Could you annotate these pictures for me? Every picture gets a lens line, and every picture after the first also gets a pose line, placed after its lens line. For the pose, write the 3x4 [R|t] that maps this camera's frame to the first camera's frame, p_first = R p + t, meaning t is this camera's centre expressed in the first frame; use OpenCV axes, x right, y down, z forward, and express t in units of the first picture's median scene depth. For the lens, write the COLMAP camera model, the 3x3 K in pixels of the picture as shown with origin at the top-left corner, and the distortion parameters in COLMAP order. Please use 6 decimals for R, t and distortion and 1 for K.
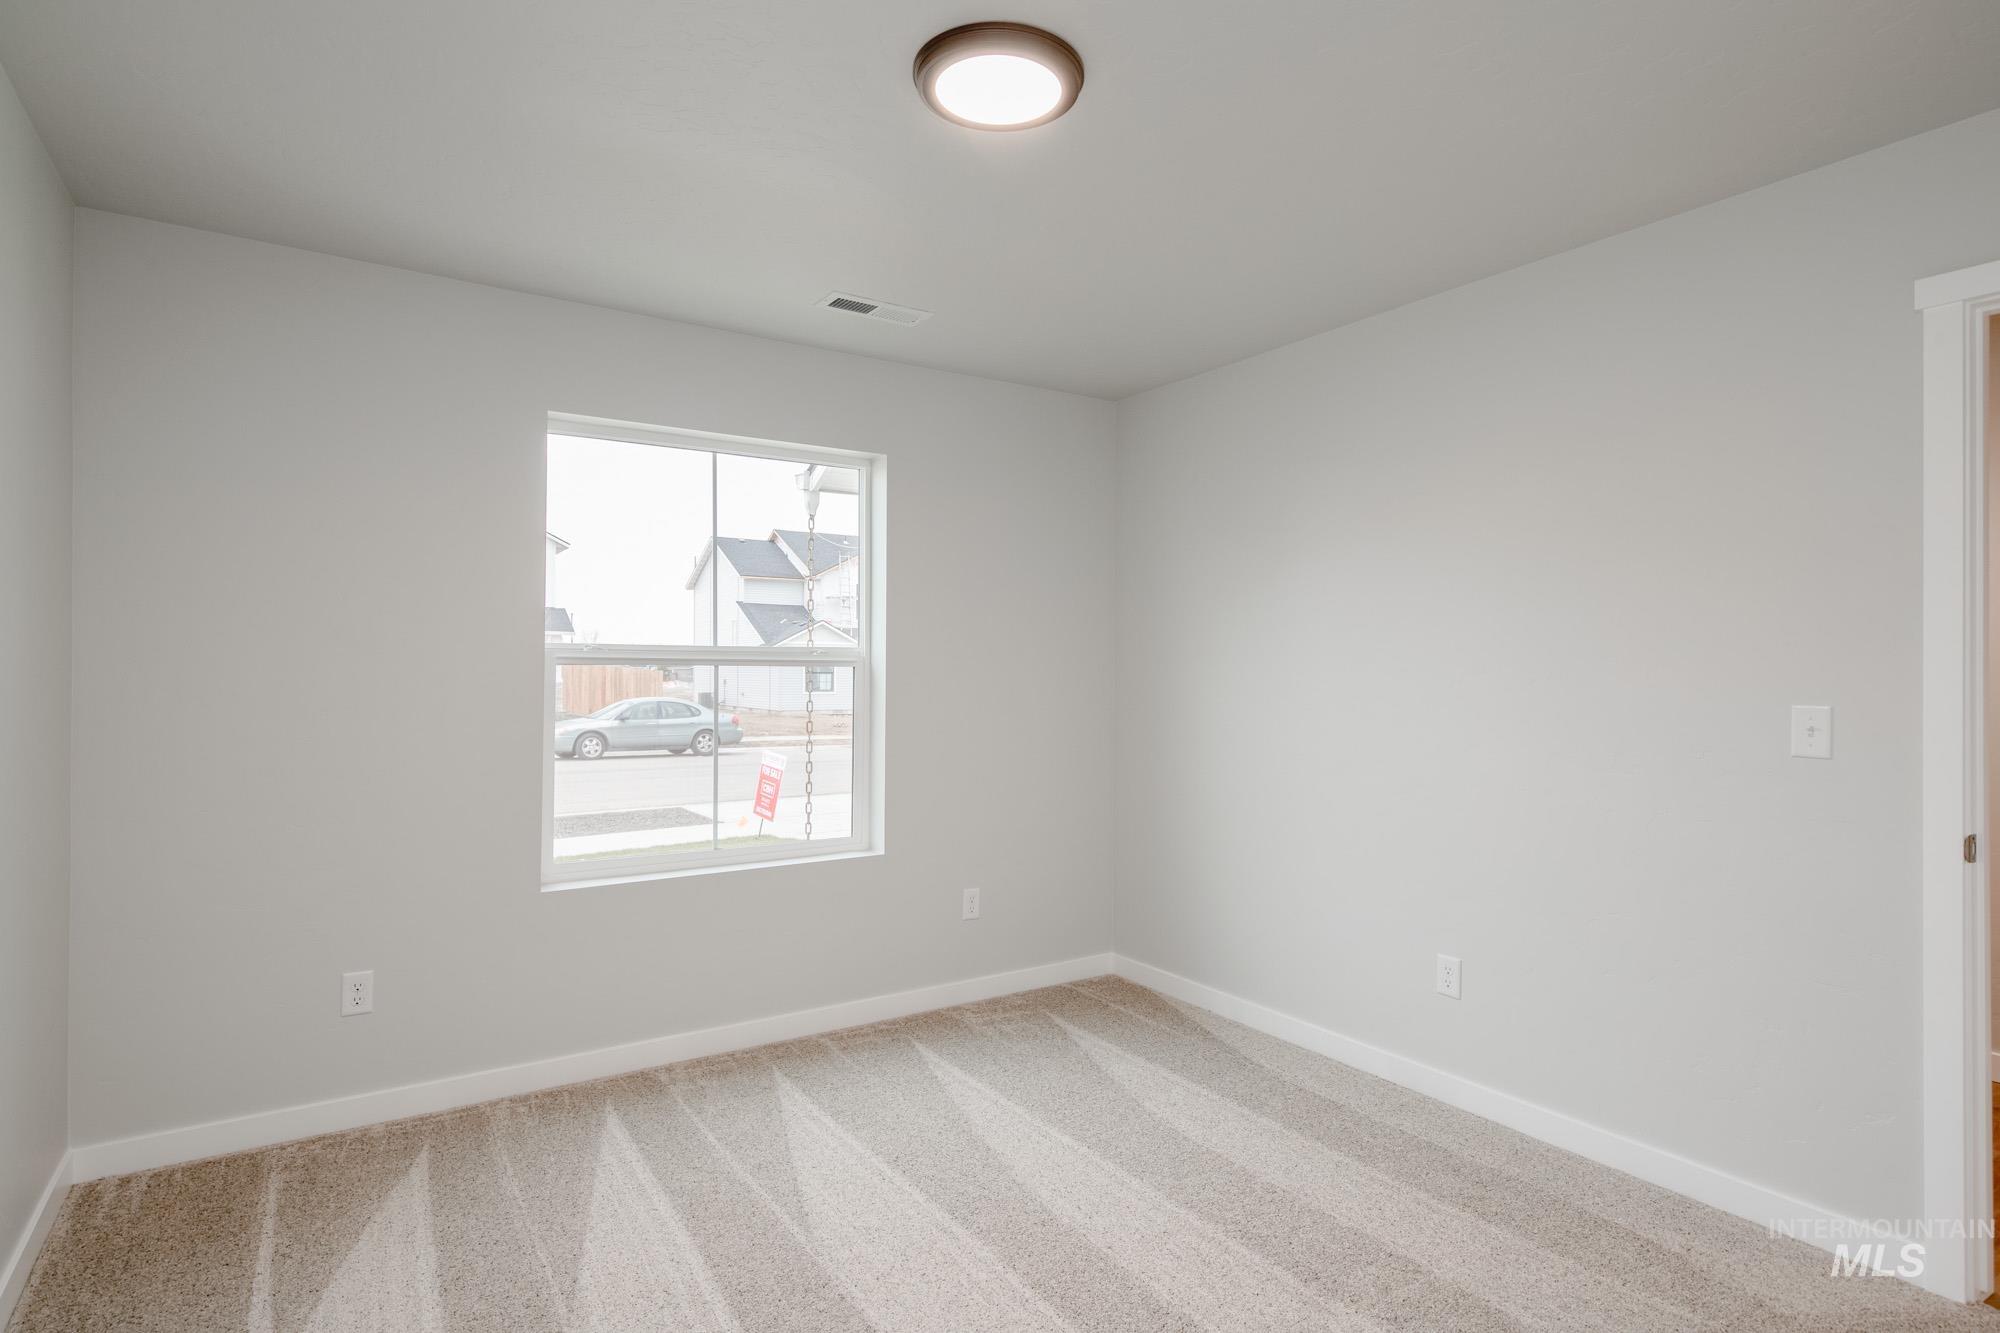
lens RADIAL K [[1047.7, 0, 1000.0], [0, 1047.7, 666.5], [0, 0, 1]] dist [0.023740, -0.010282]
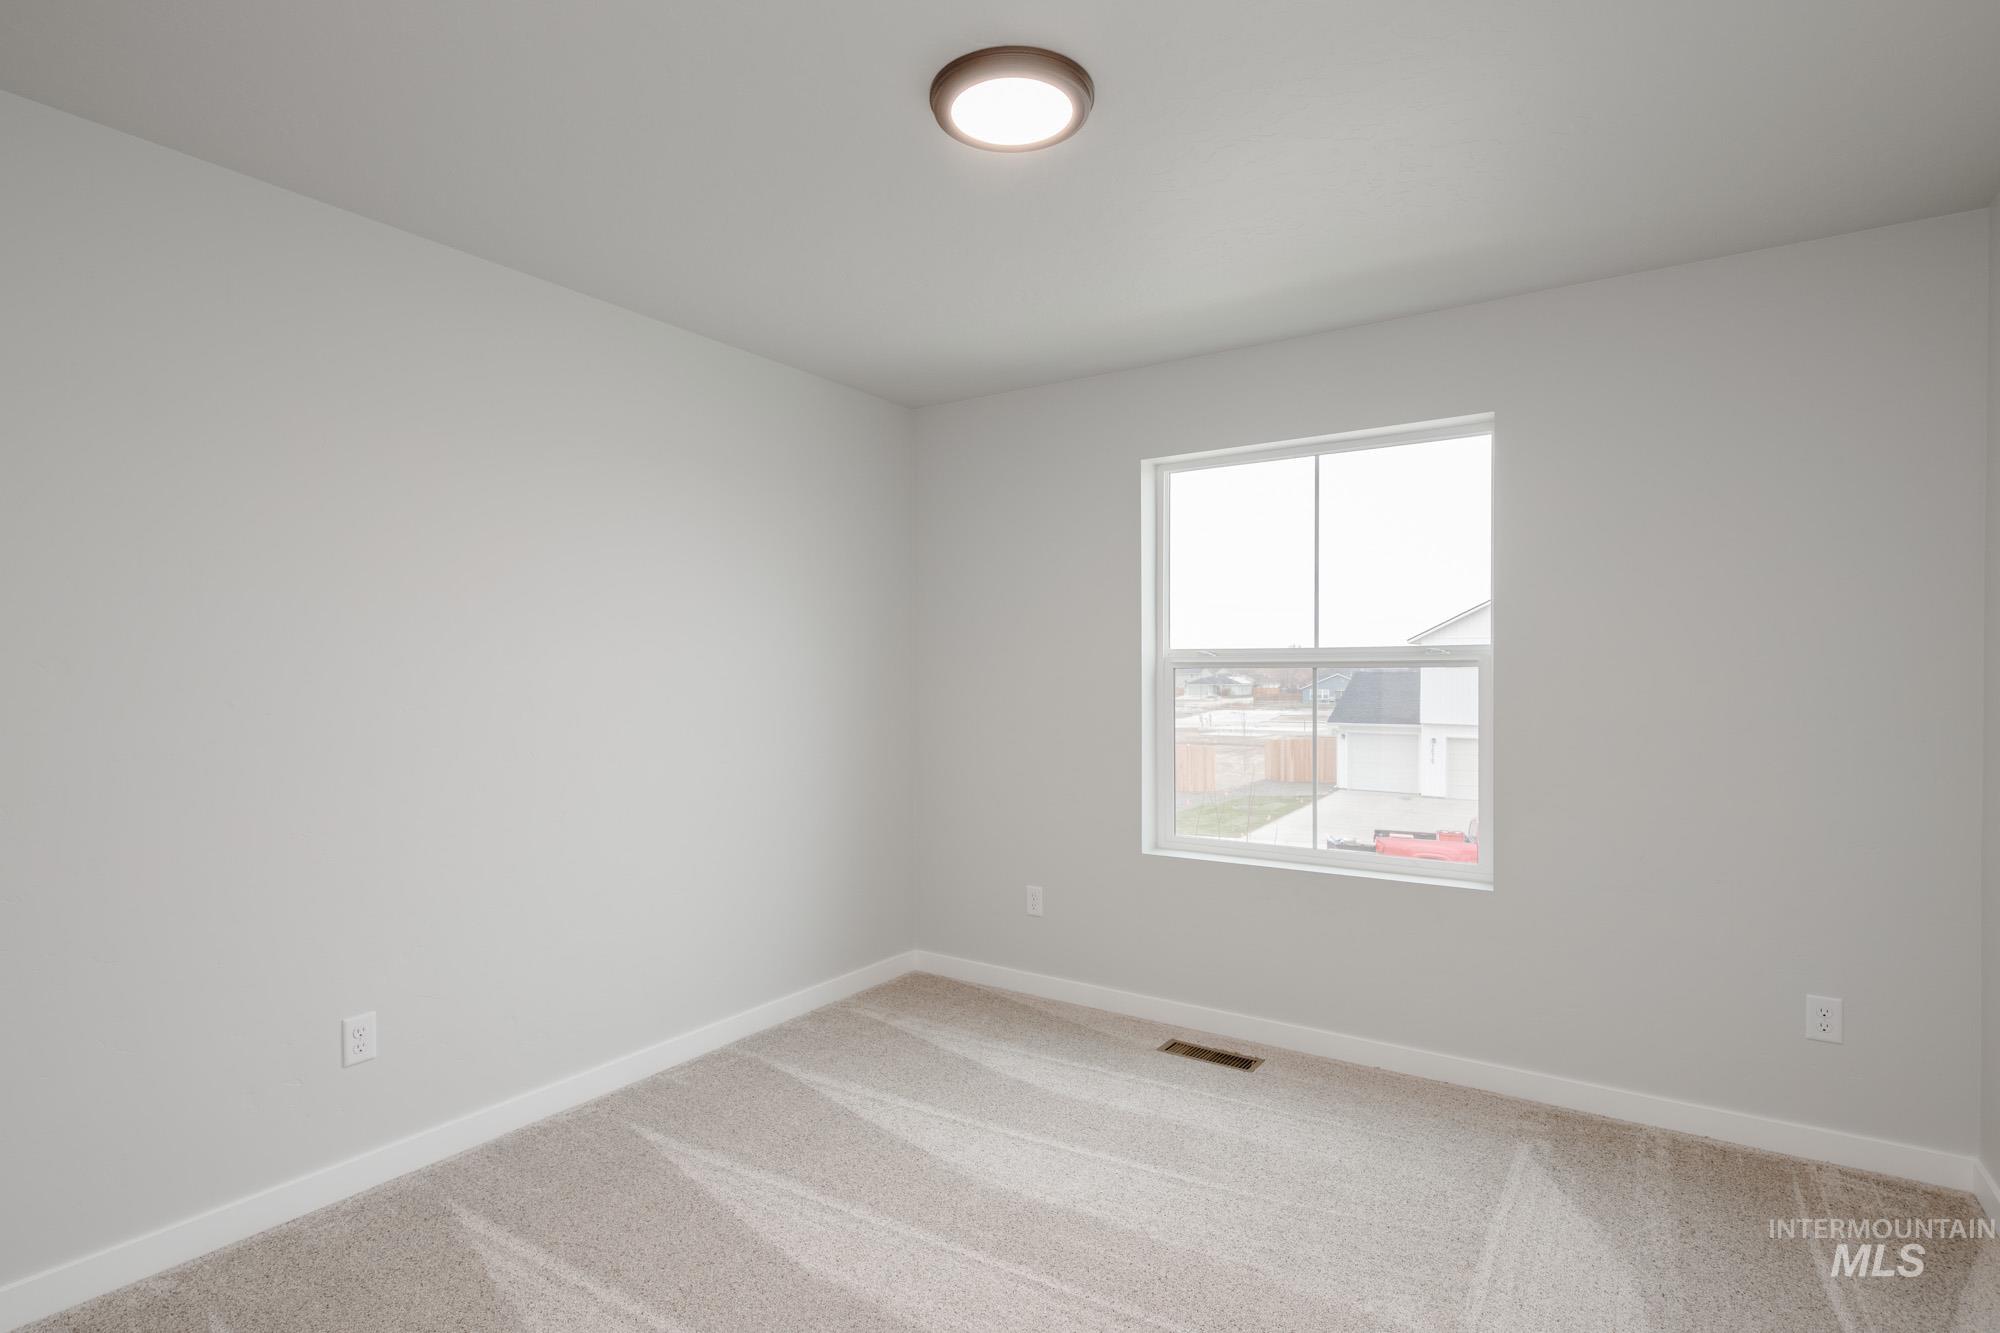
lens RADIAL K [[1047.7, 0, 1000.0], [0, 1047.7, 666.5], [0, 0, 1]] dist [0.023740, -0.010282]
pose [[0.378835, -0.005336, -0.925449, 0.582644], [0.005727, 0.999978, -0.003422, -0.000193], [0.925446, -0.004004, 0.378857, 0.369133]]
